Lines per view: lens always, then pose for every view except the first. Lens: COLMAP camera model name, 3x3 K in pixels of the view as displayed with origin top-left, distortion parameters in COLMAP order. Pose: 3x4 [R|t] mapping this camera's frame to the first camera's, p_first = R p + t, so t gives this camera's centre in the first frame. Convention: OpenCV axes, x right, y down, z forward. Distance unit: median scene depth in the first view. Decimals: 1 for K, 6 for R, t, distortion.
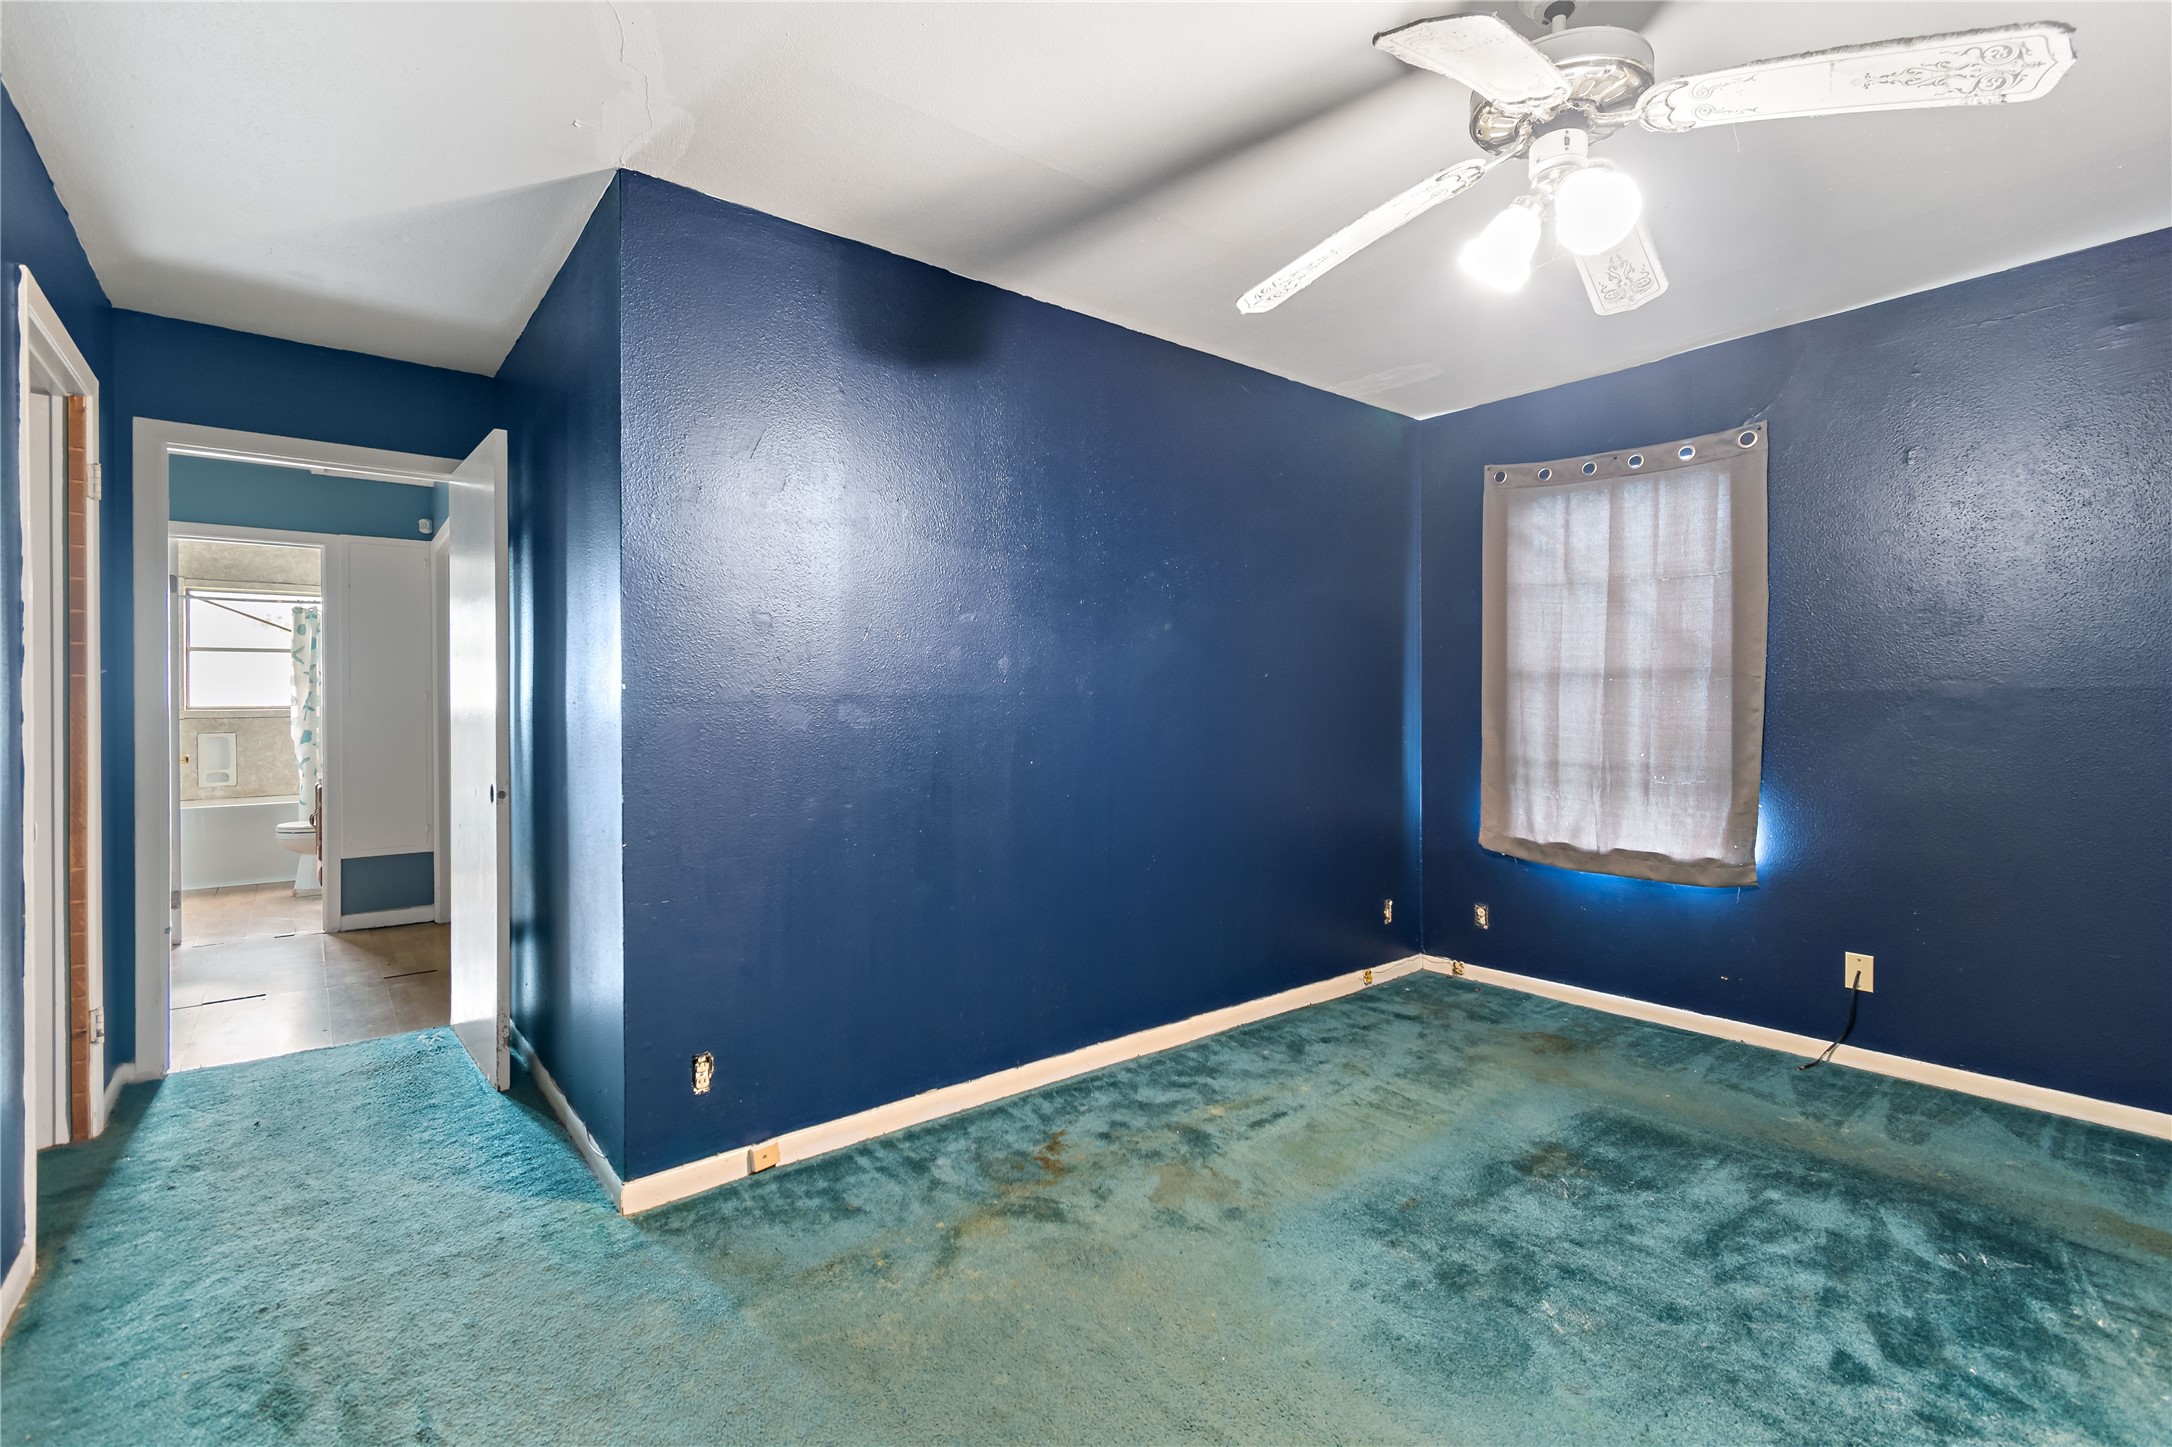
lens RADIAL K [[974.3, 0, 1088.9], [0, 974.3, 711.4], [0, 0, 1]] dist [0.001798, 0.000653]
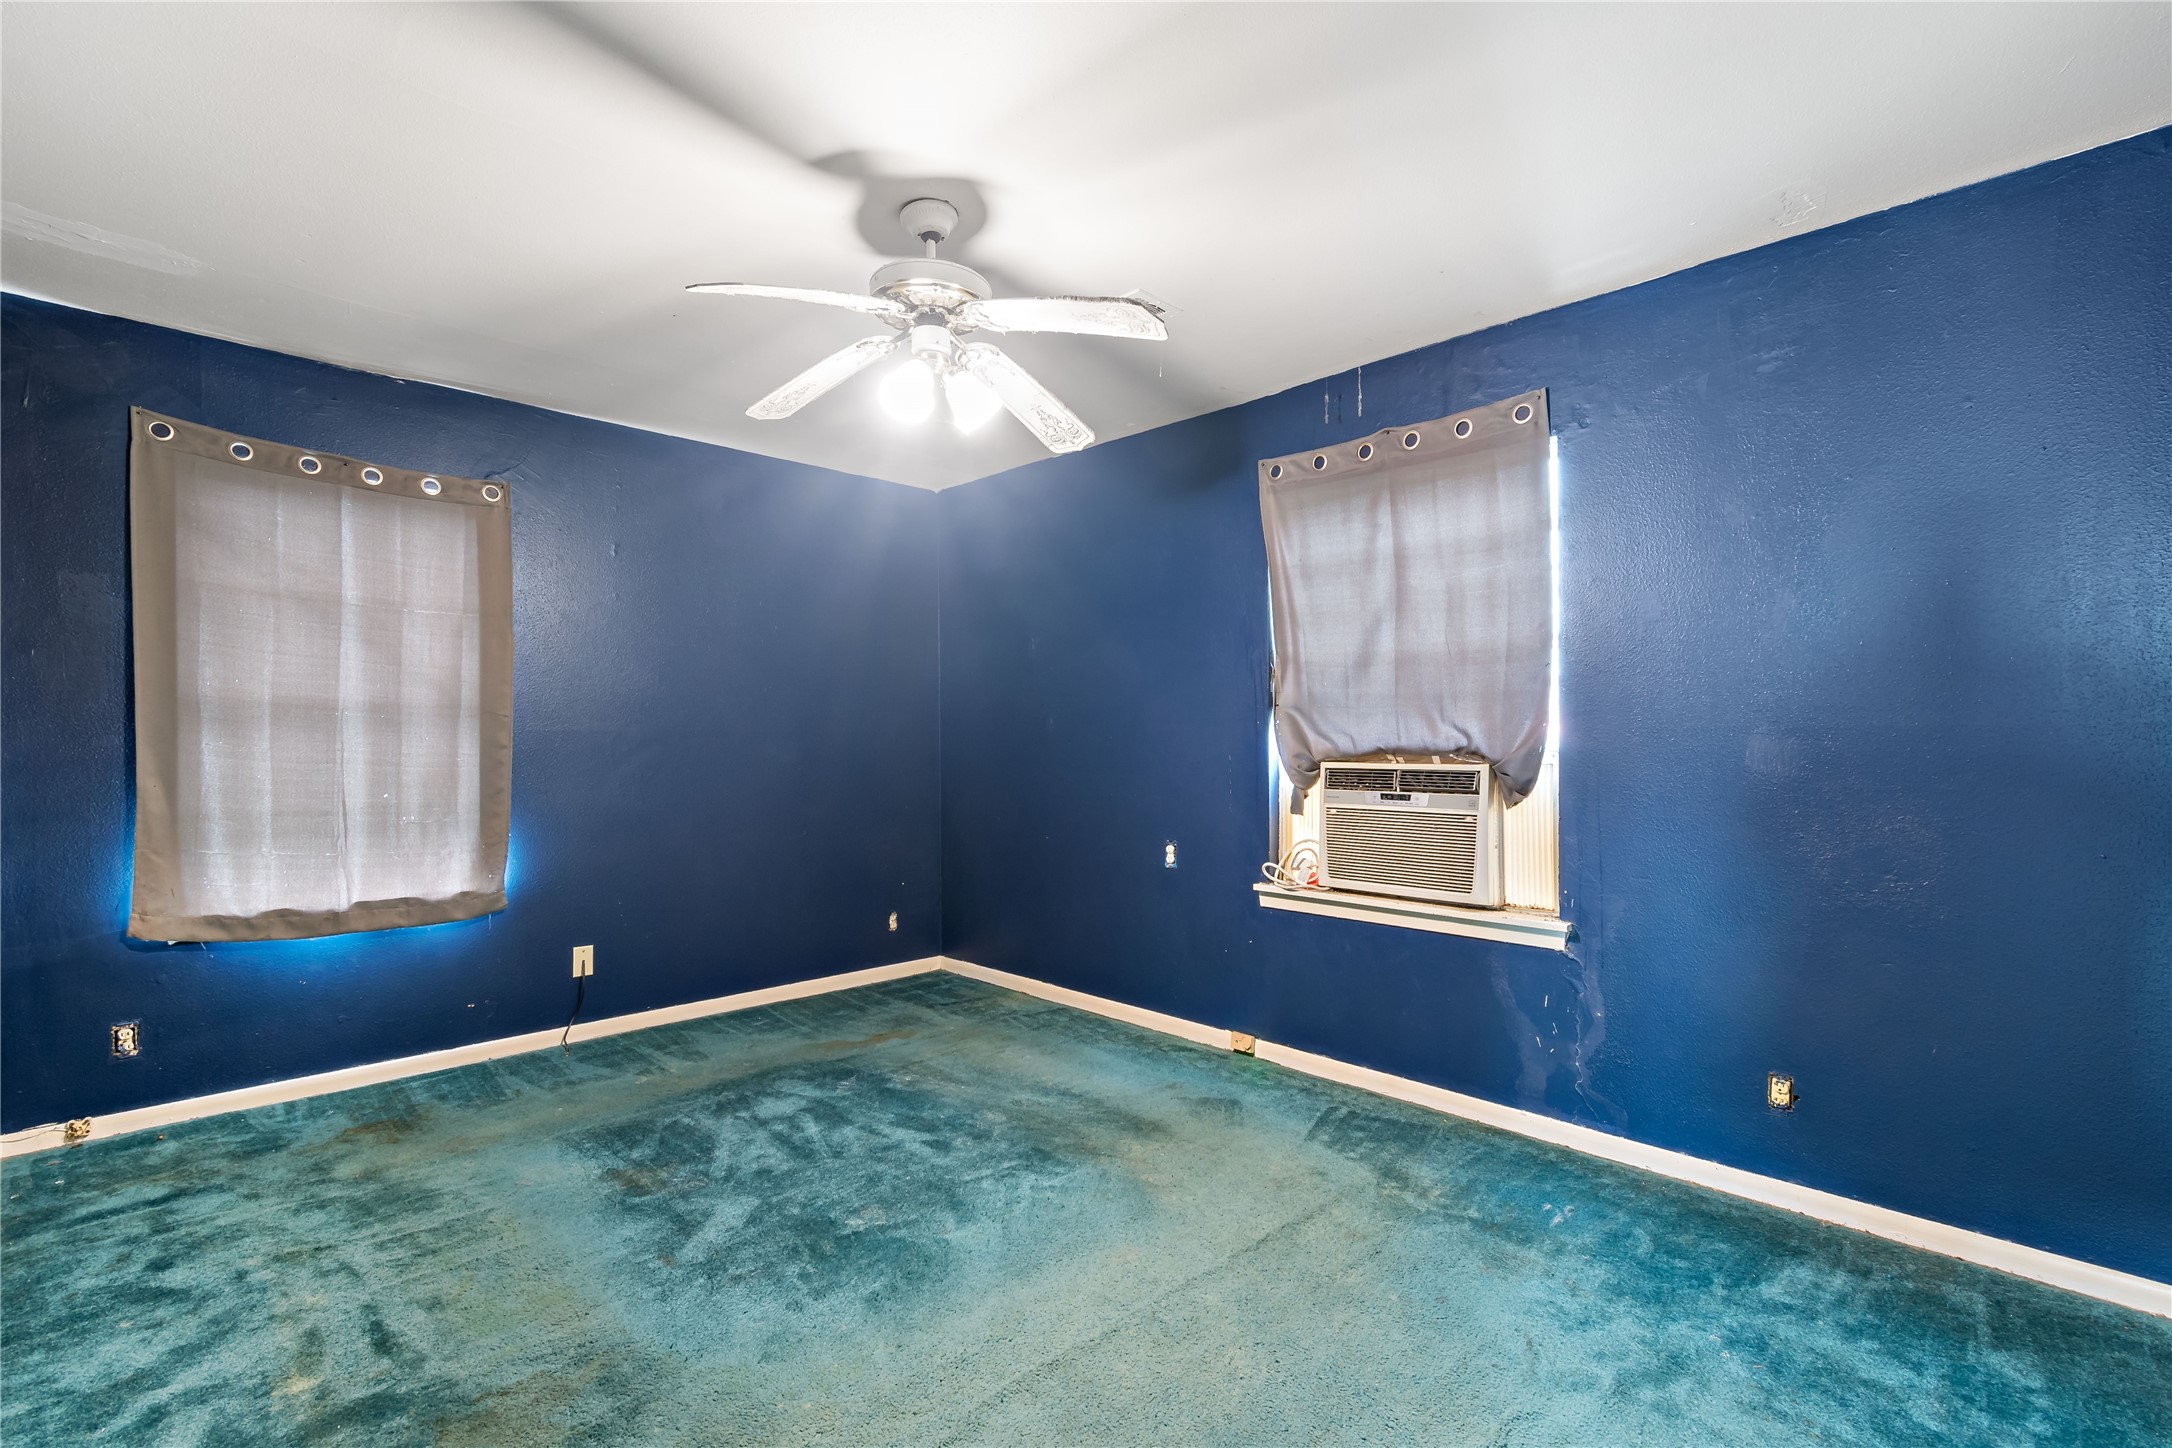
lens RADIAL K [[974.3, 0, 1079.3], [0, 974.3, 736.9], [0, 0, 1]] dist [0.001798, 0.000653]
pose [[-0.083621, 0.006878, 0.996474, -0.505708], [0.006417, 0.999959, -0.006364, -0.001551], [-0.996477, 0.005863, -0.083661, 0.510877]]
